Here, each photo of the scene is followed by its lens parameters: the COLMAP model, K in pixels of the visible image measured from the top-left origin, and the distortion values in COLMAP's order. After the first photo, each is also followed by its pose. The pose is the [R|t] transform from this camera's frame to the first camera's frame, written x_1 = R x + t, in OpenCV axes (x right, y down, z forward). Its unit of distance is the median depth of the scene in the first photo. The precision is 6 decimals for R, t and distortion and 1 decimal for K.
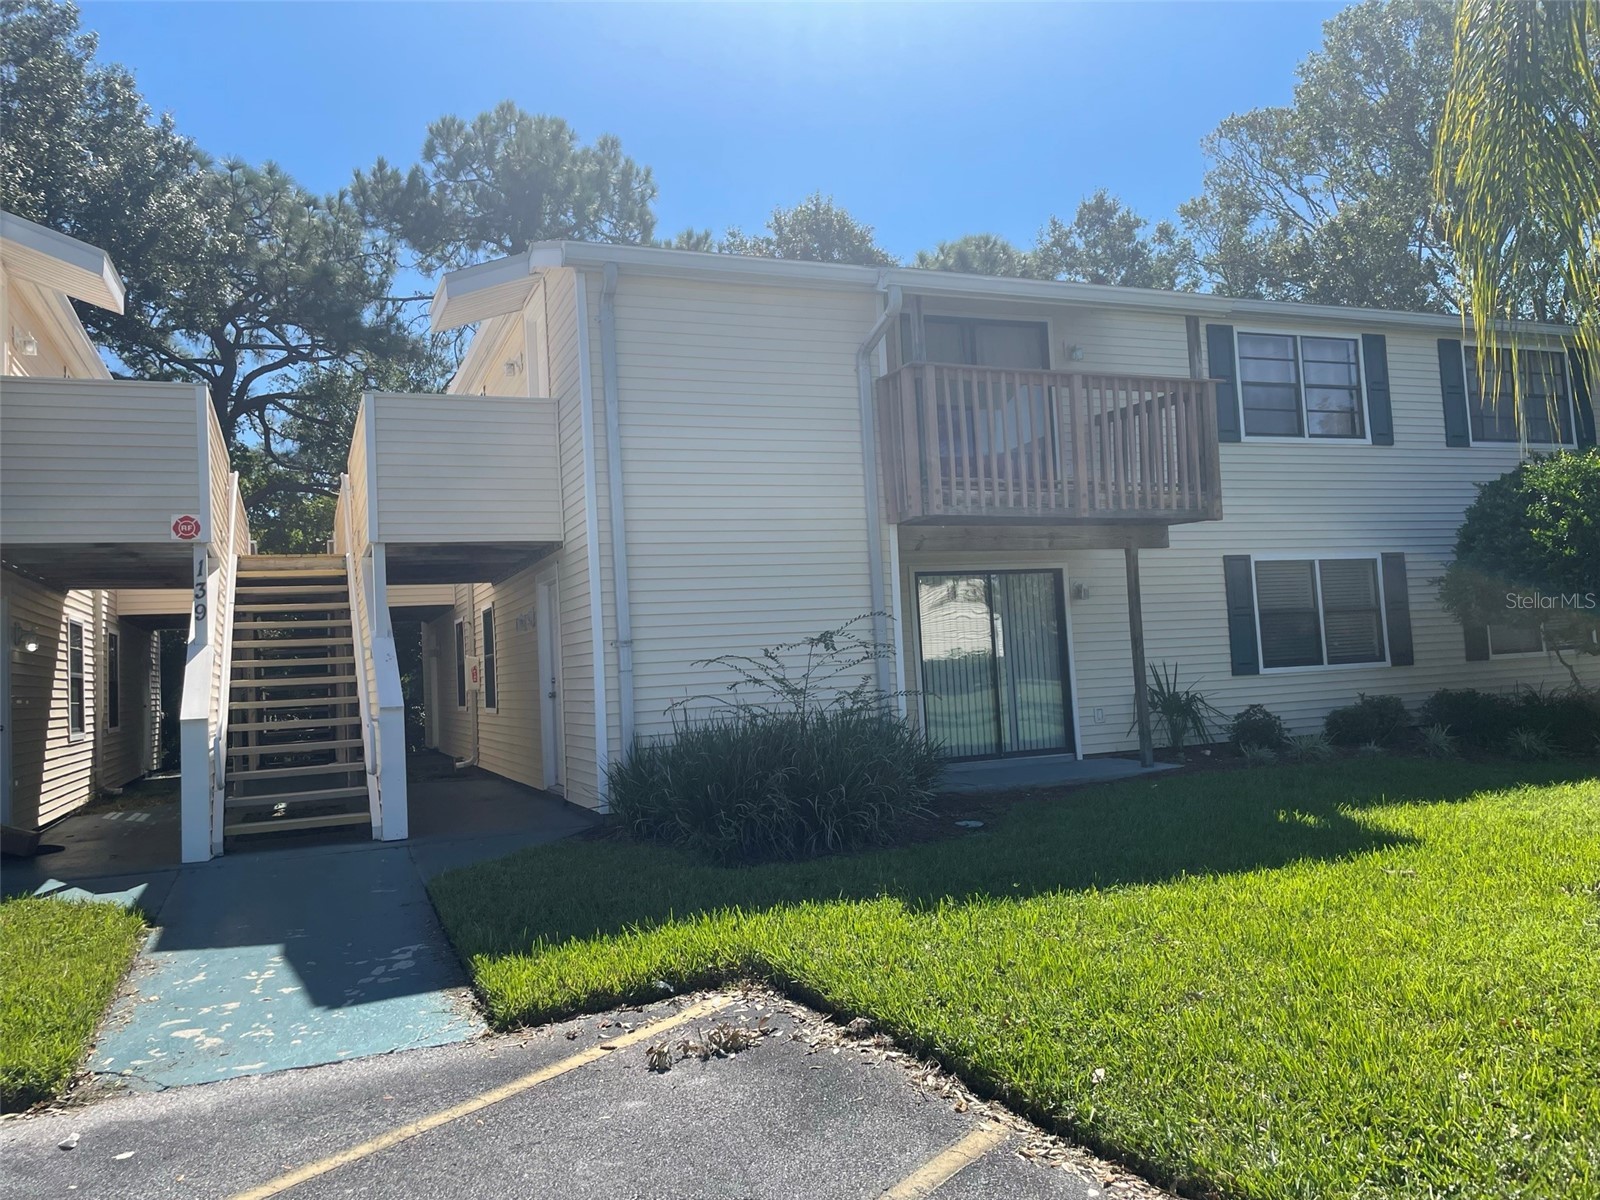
lens RADIAL K [[1234.4, 0, 809.9], [0, 1234.4, 589.6], [0, 0, 1]] dist [0.050385, -0.063720]
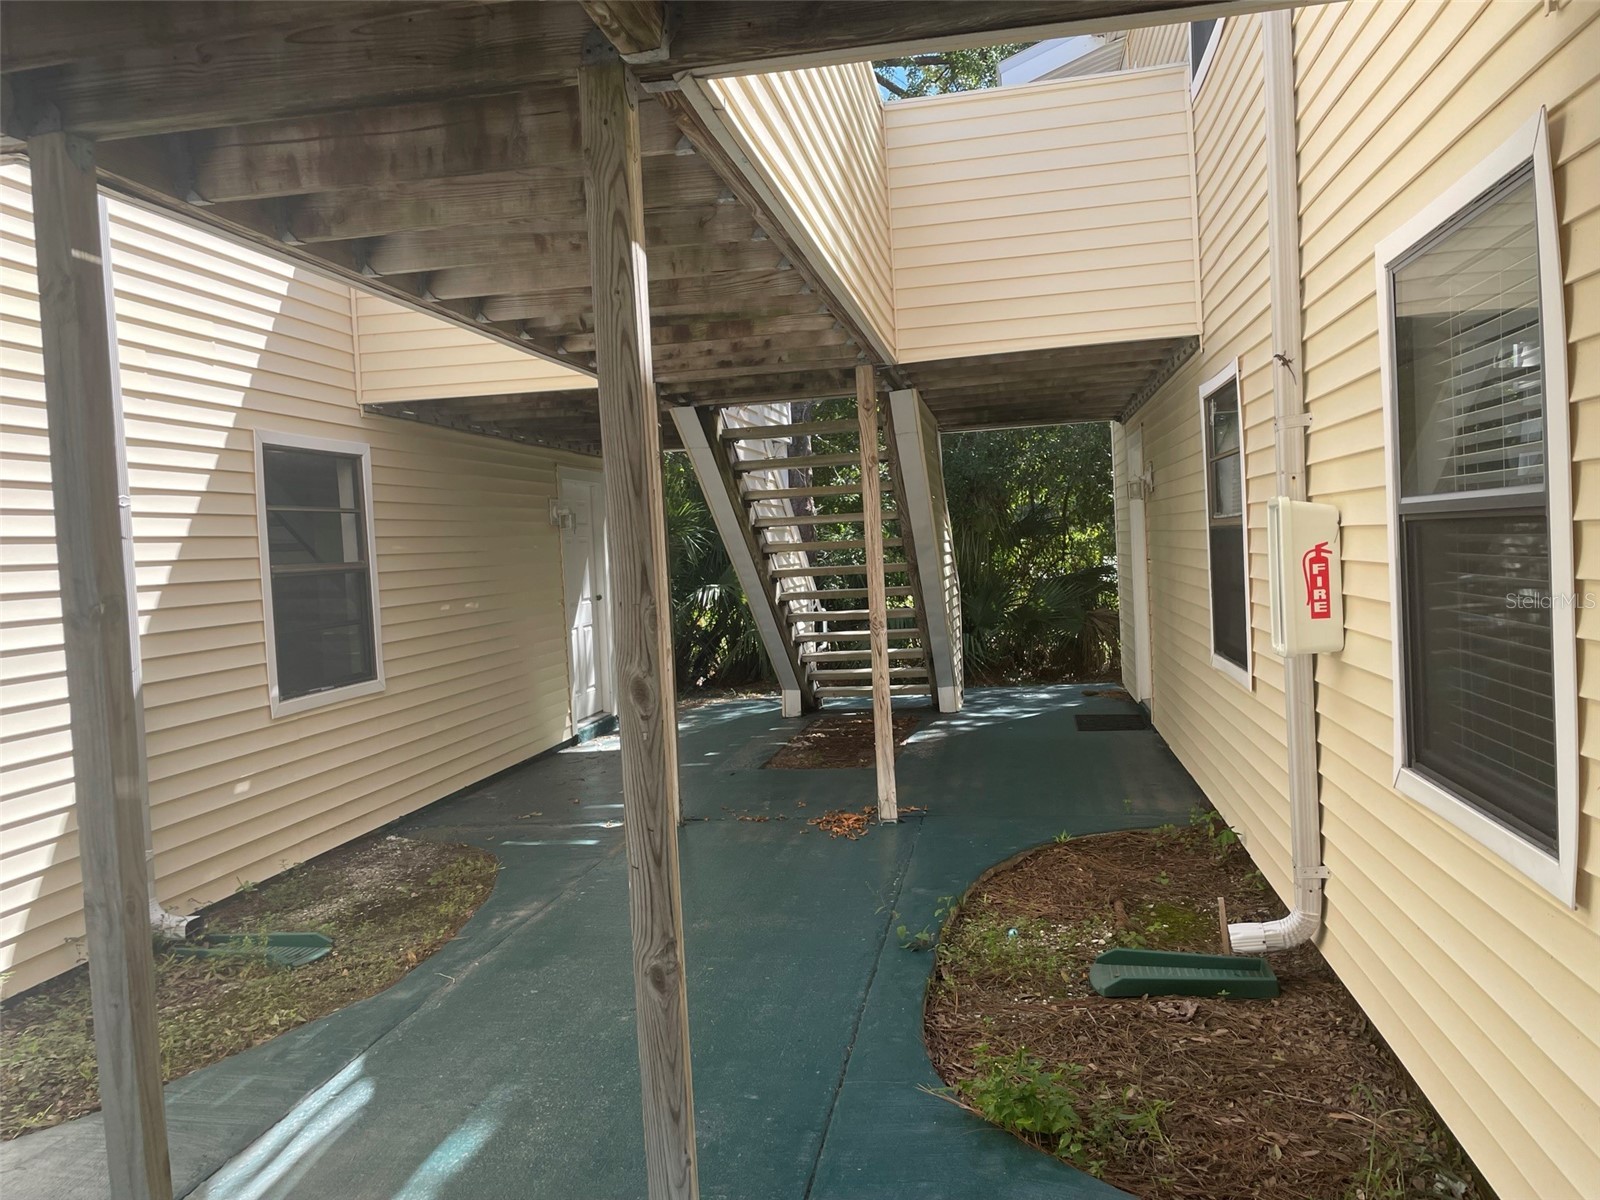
lens RADIAL K [[1234.4, 0, 798.5], [0, 1234.4, 599.6], [0, 0, 1]] dist [0.050385, -0.063720]
pose [[0.846773, 0.032546, -0.530958, -0.302889], [0.040896, 0.991190, 0.125977, 0.052210], [0.530380, -0.128388, 0.837982, 1.000158]]
